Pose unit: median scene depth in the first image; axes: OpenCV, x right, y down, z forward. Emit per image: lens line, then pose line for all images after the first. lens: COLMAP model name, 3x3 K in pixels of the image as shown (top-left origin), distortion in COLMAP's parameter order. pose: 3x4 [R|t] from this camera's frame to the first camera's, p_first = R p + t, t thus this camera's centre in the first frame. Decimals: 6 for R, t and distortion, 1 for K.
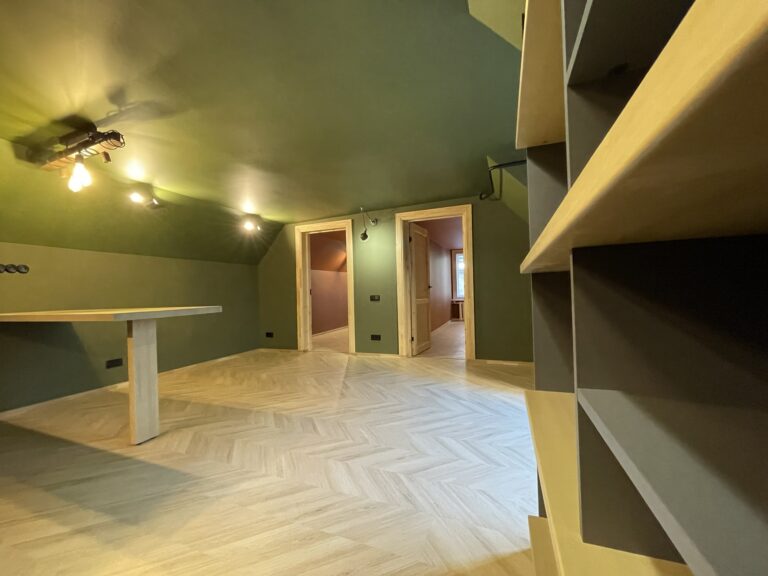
lens RADIAL K [[312.5, 0, 387.7], [0, 312.5, 290.2], [0, 0, 1]] dist [-0.003867, -0.000118]
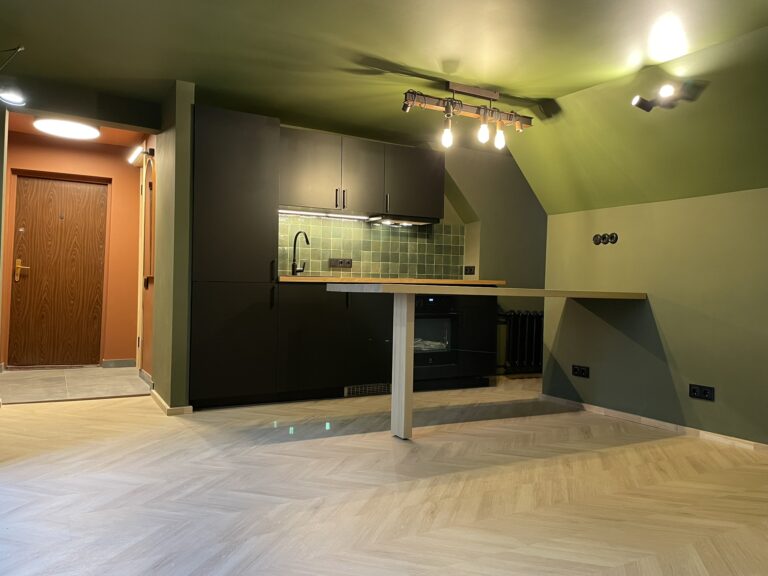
lens RADIAL K [[593.2, 0, 385.3], [0, 593.2, 286.2], [0, 0, 1]] dist [0.018183, 0.000298]
pose [[-0.644354, 0.012992, -0.764617, 0.357272], [0.002504, 0.999886, 0.014879, 0.031361], [0.764723, 0.007672, -0.644313, 1.466525]]
